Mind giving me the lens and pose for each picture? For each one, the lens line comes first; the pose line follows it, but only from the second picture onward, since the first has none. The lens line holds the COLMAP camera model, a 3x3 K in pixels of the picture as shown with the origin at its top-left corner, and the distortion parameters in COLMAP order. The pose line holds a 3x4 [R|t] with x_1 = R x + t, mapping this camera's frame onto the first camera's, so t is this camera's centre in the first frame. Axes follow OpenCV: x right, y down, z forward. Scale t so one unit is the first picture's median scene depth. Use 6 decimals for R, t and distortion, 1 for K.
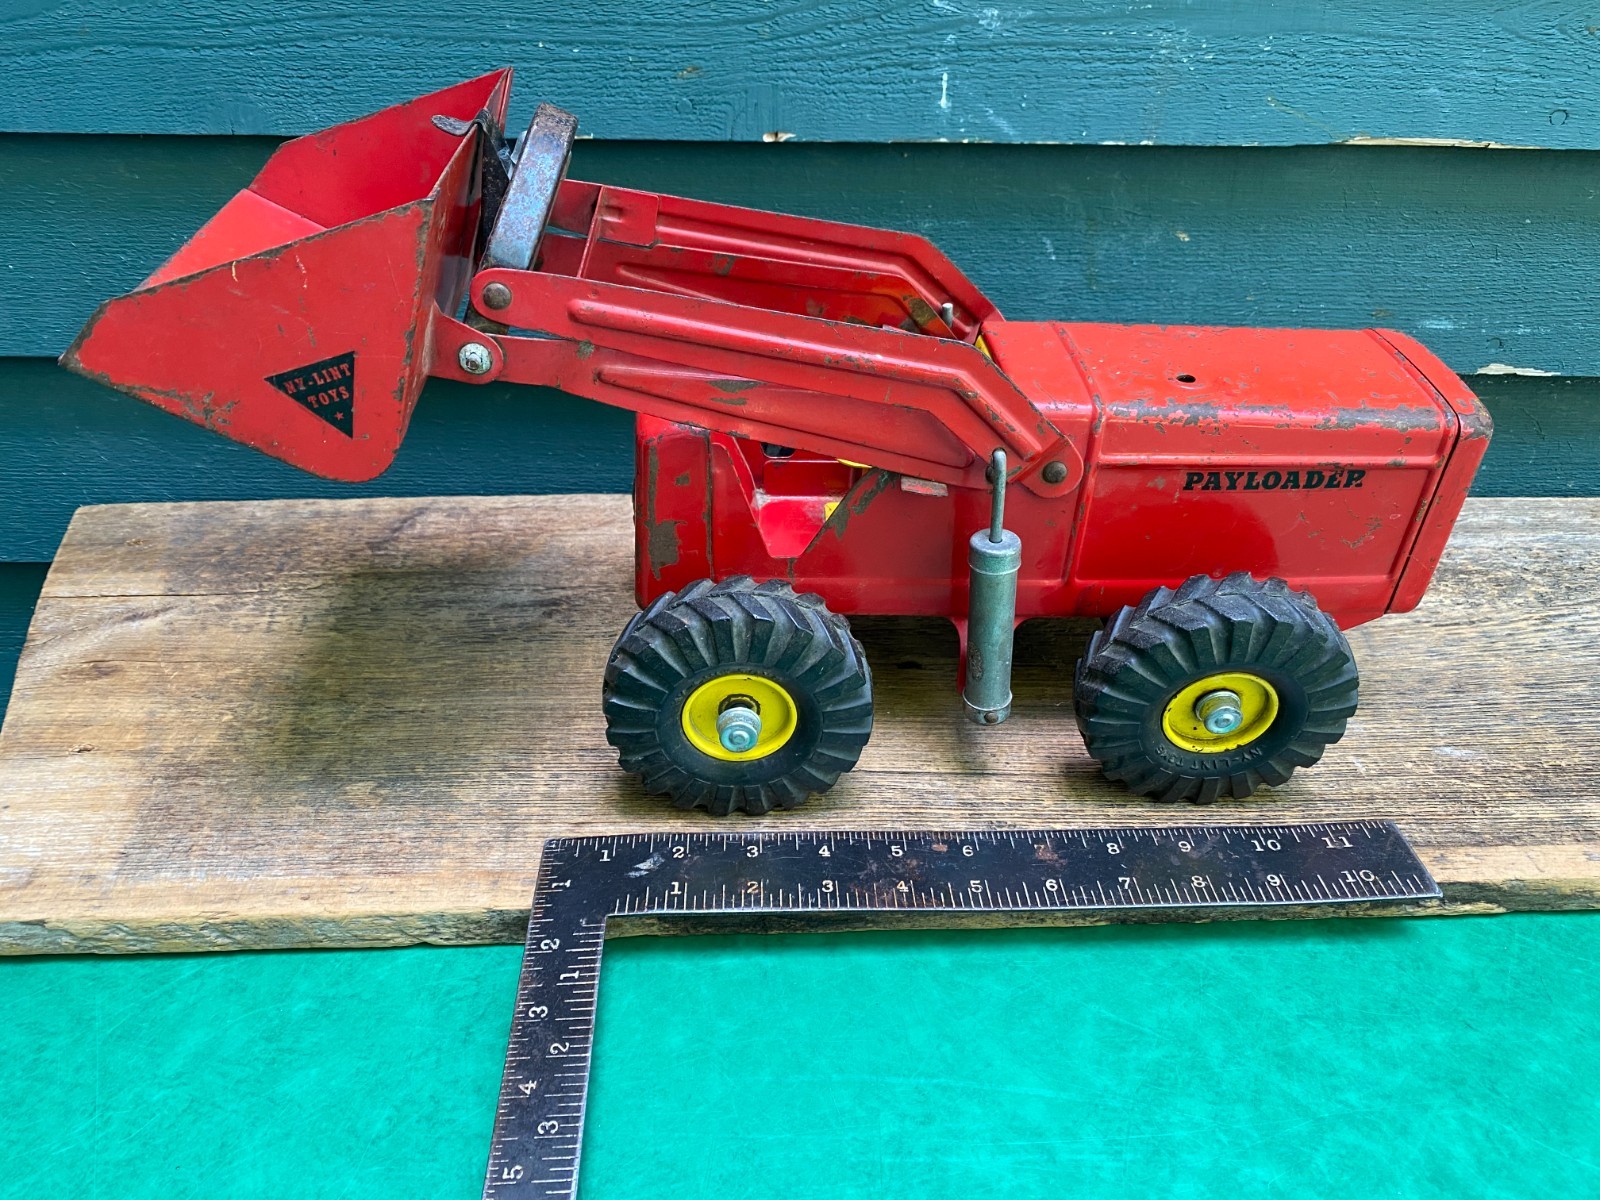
lens RADIAL K [[1247.9, 0, 784.2], [0, 1247.9, 579.1], [0, 0, 1]] dist [-0.014662, -0.005286]
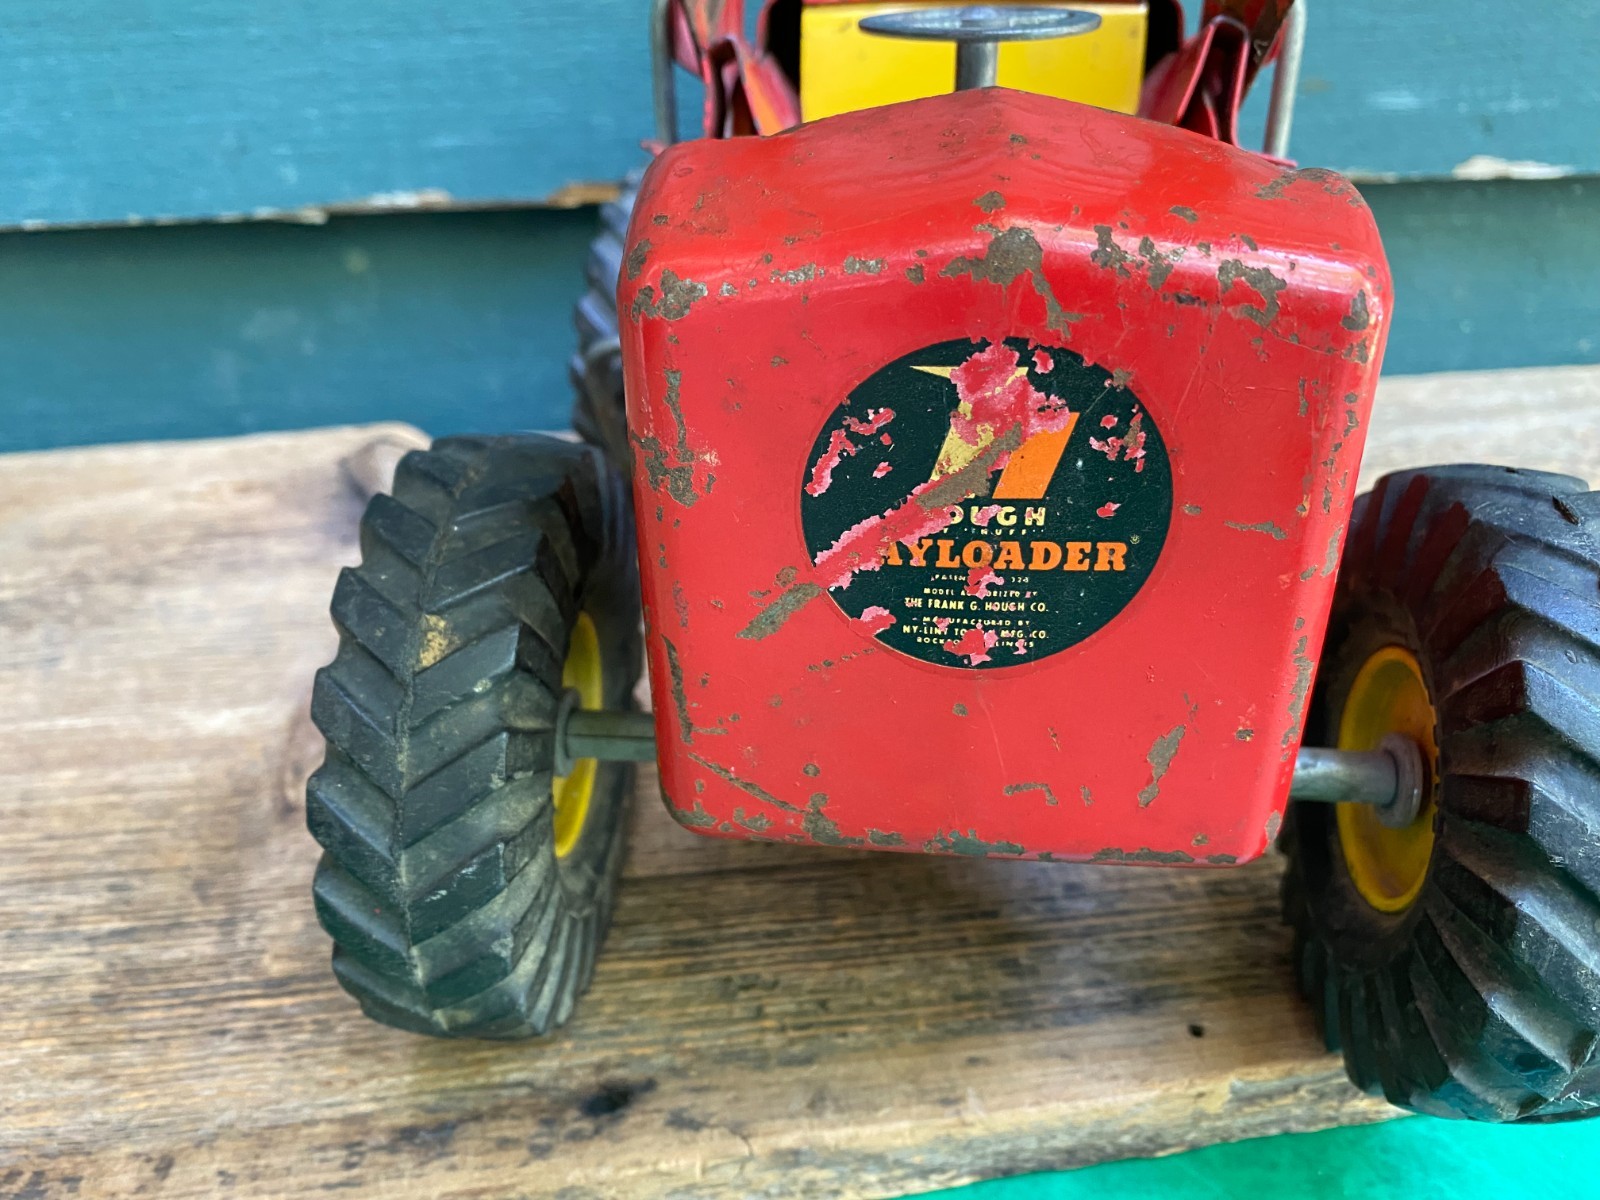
lens RADIAL K [[1247.9, 0, 767.4], [0, 1247.9, 598.1], [0, 0, 1]] dist [-0.014662, -0.005286]
pose [[0.993578, -0.070377, 0.088602, 0.134260], [0.072010, 0.997286, -0.015365, 0.051536], [-0.087280, 0.021646, 0.995949, 0.462620]]
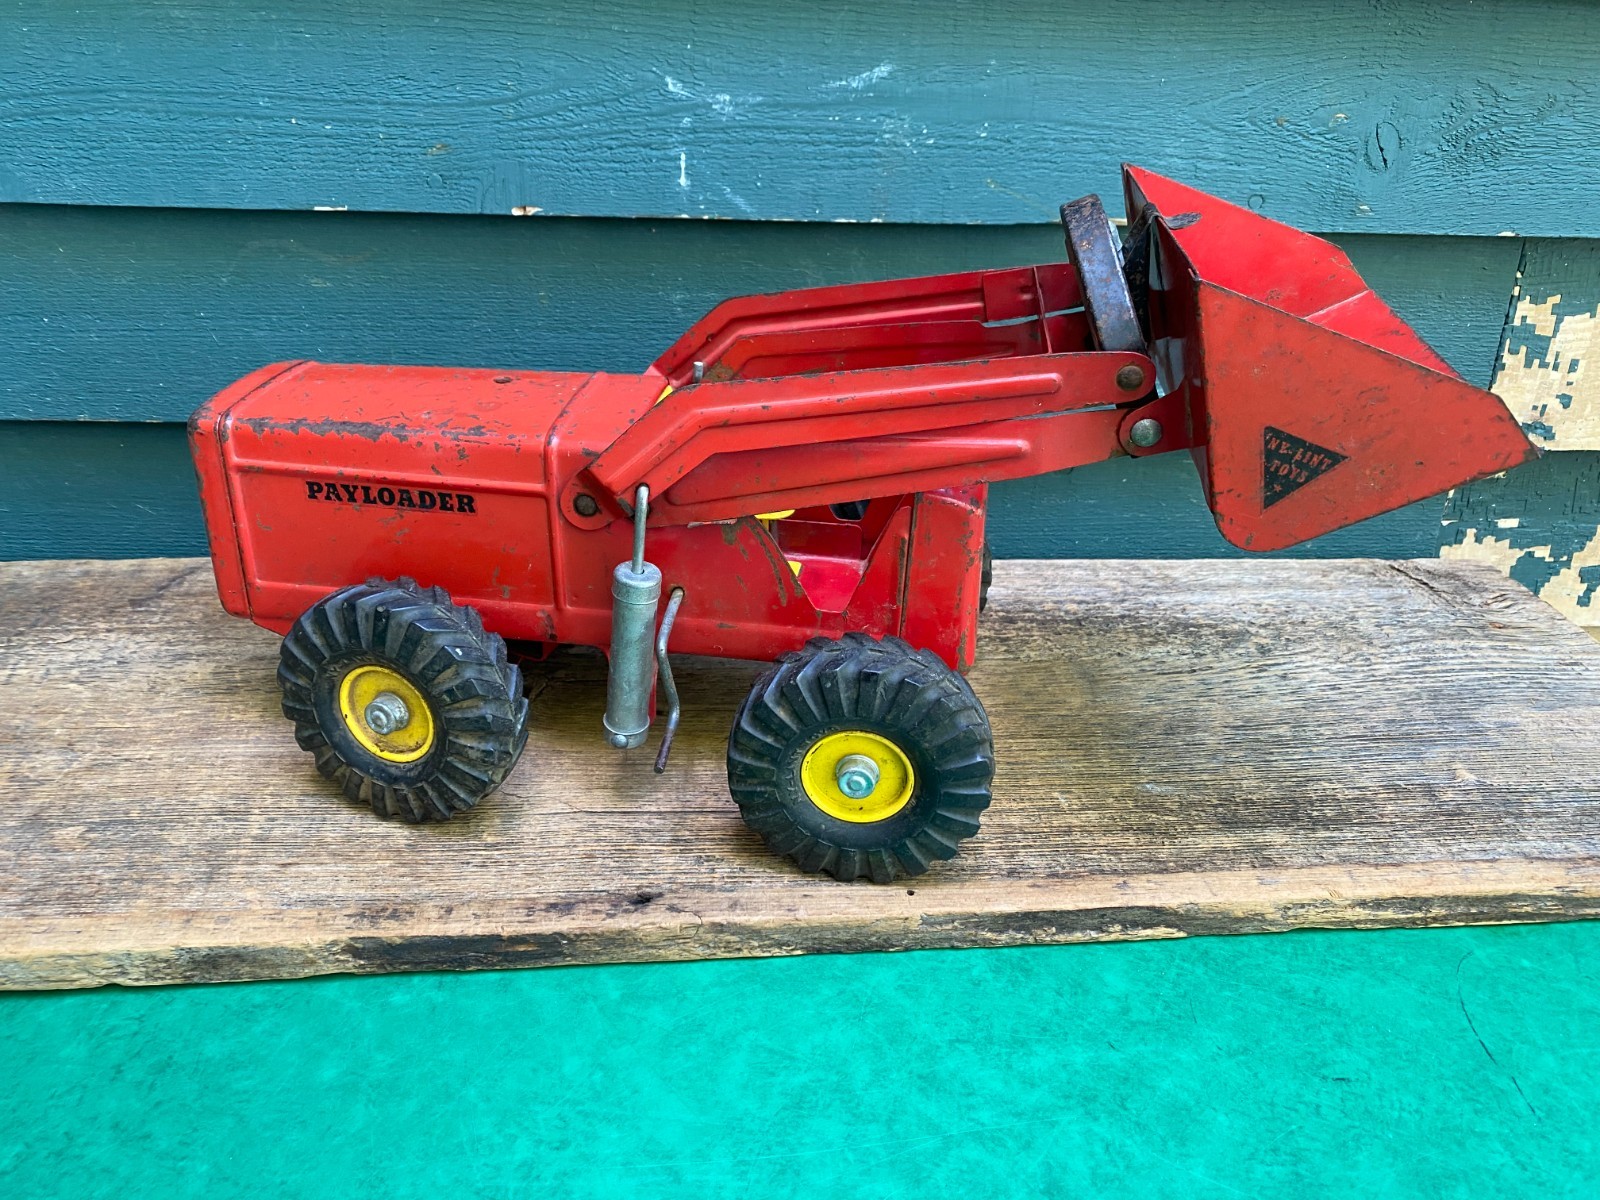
lens RADIAL K [[1247.9, 0, 787.4], [0, 1247.9, 580.7], [0, 0, 1]] dist [-0.014662, -0.005286]
pose [[0.997545, 0.000347, 0.070021, 0.149311], [0.005039, 0.997039, -0.076738, 0.041957], [-0.069840, 0.076903, 0.994590, -0.038721]]
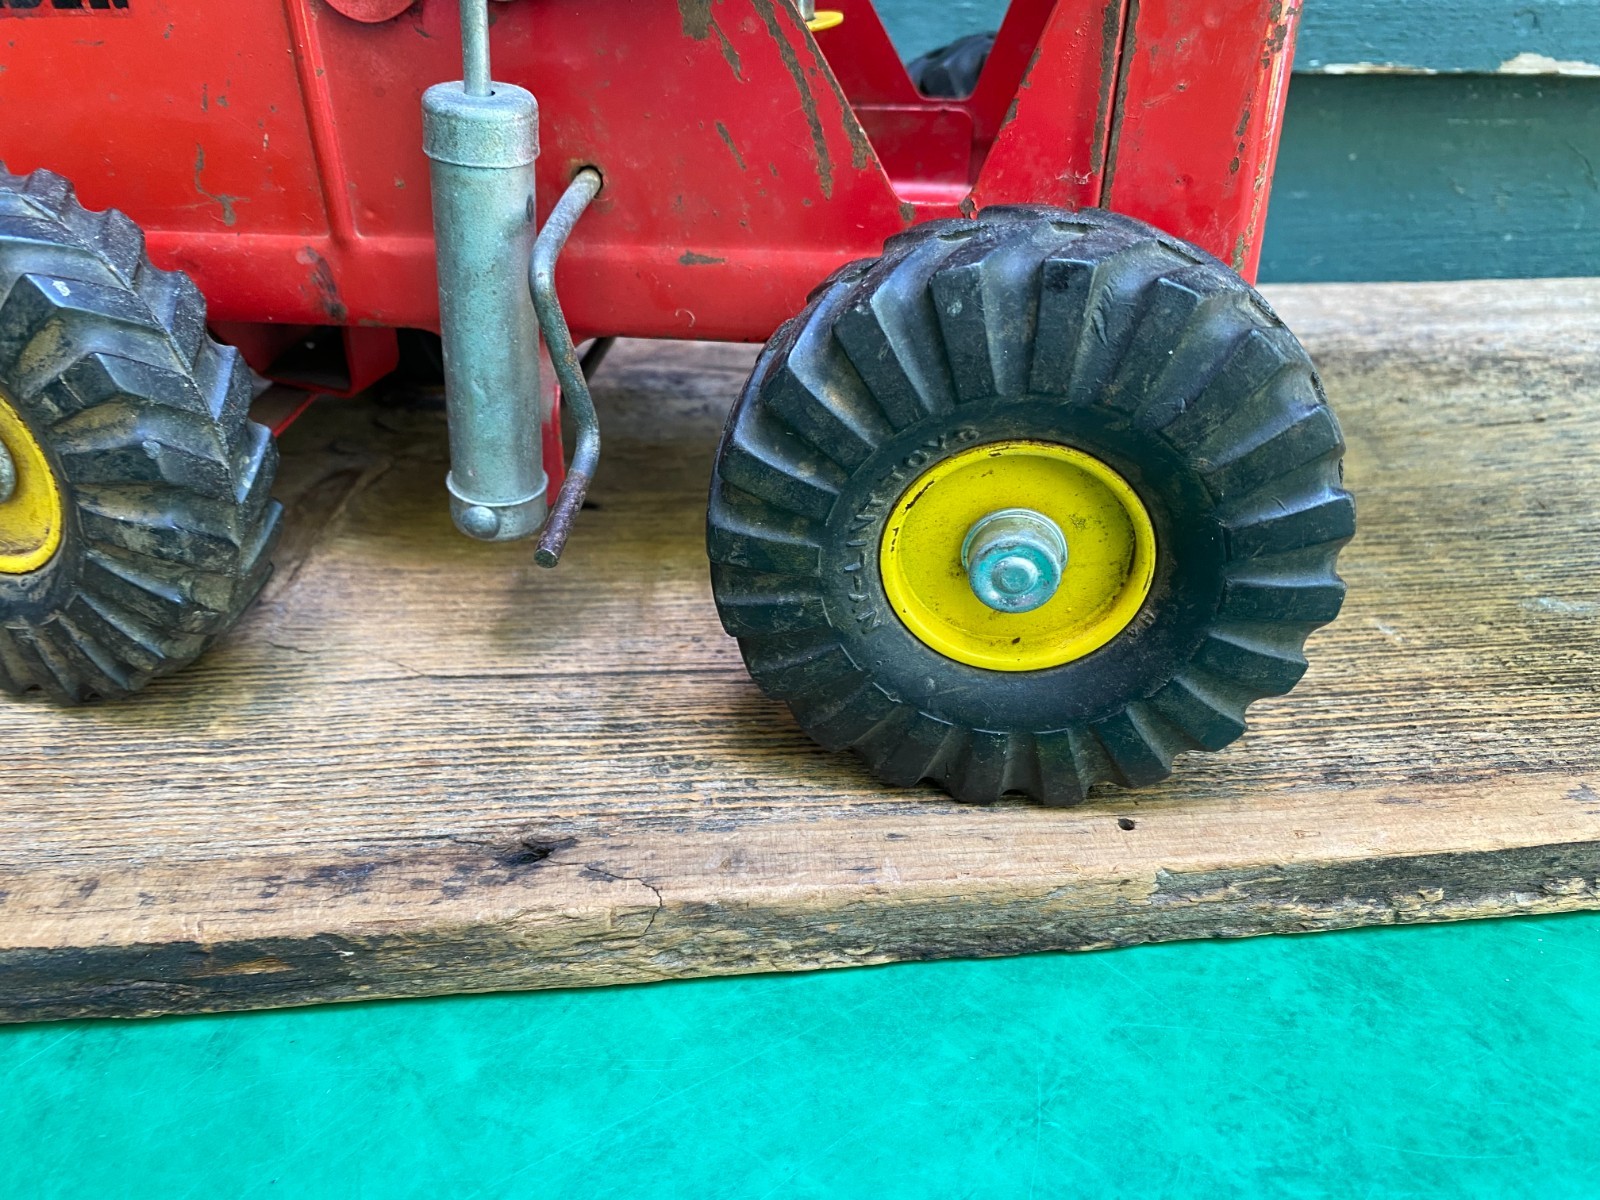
lens RADIAL K [[1247.9, 0, 773.8], [0, 1247.9, 600.9], [0, 0, 1]] dist [-0.014662, -0.005286]
pose [[0.998459, -0.033464, 0.044270, 0.171065], [0.033522, 0.999438, -0.000581, 0.121404], [-0.044225, 0.002064, 0.999019, 0.461857]]
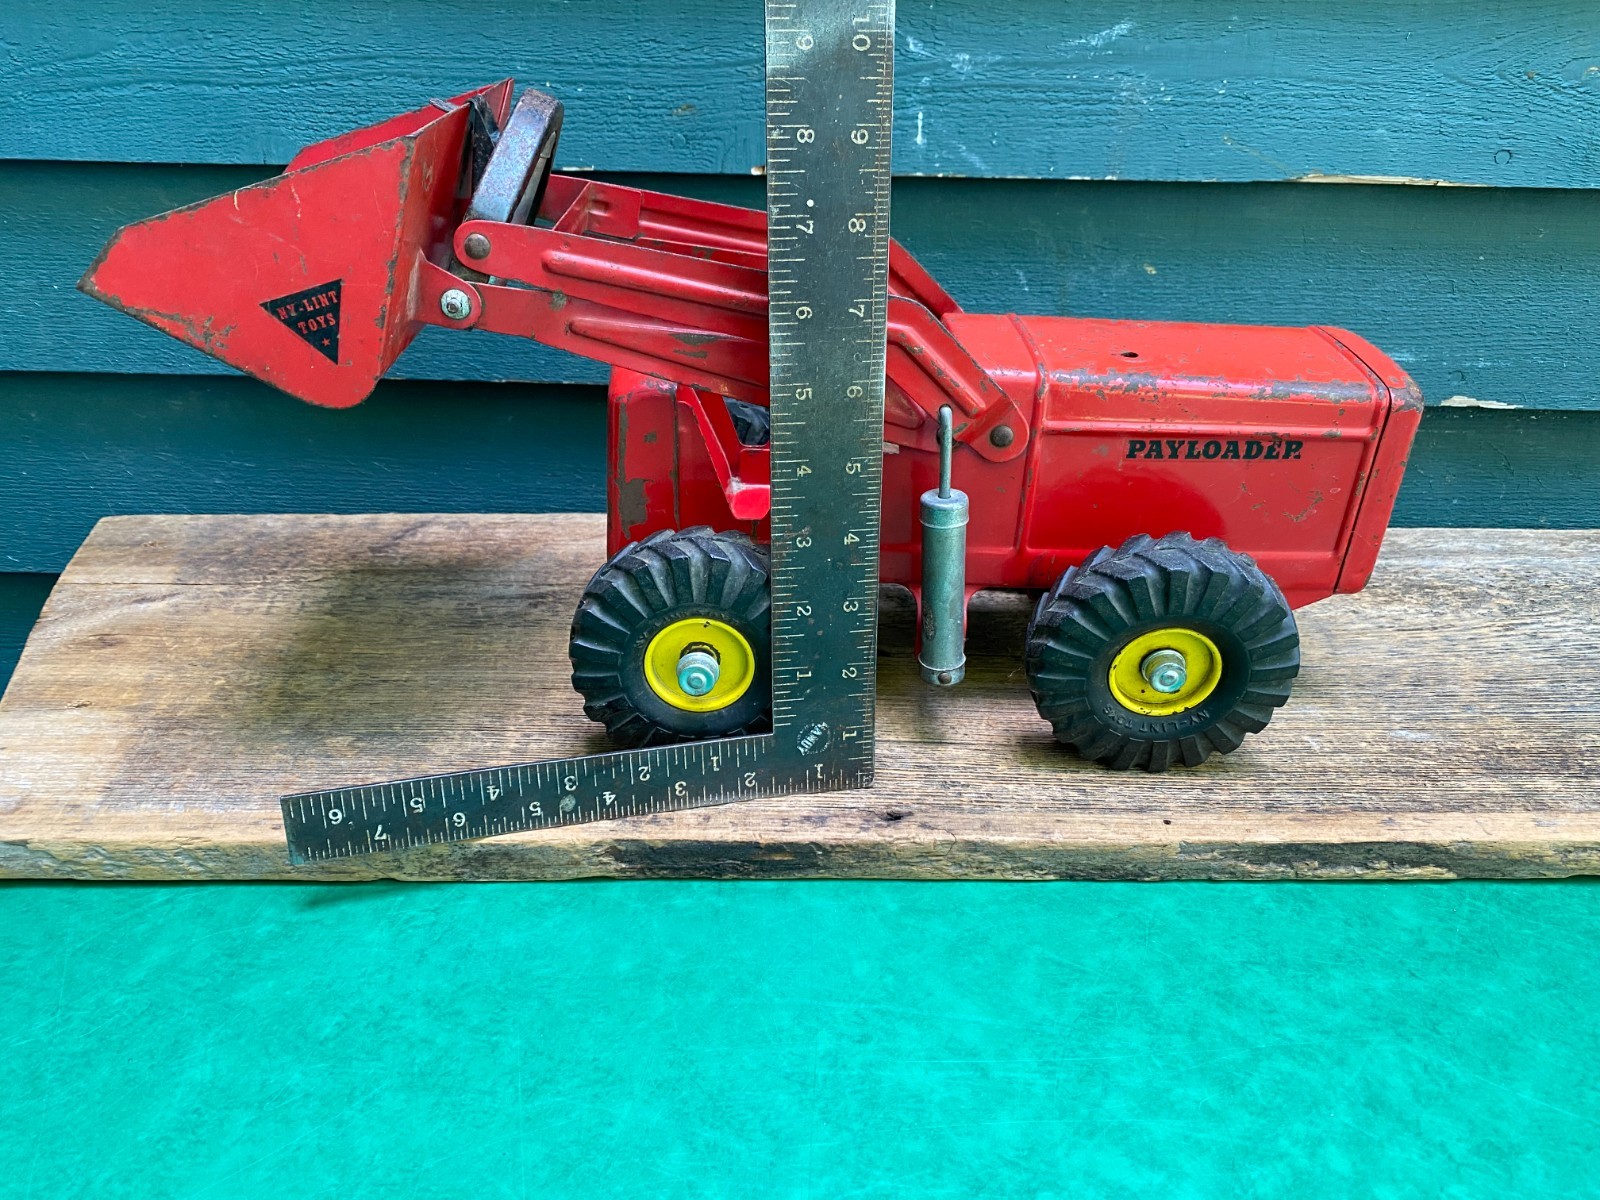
lens RADIAL K [[1247.9, 0, 783.3], [0, 1247.9, 585.8], [0, 0, 1]] dist [-0.014662, -0.005286]
pose [[0.999457, 0.015649, -0.028999, 0.053590], [-0.018611, 0.994312, -0.104872, 0.128985], [0.027193, 0.105354, 0.994063, -0.035003]]
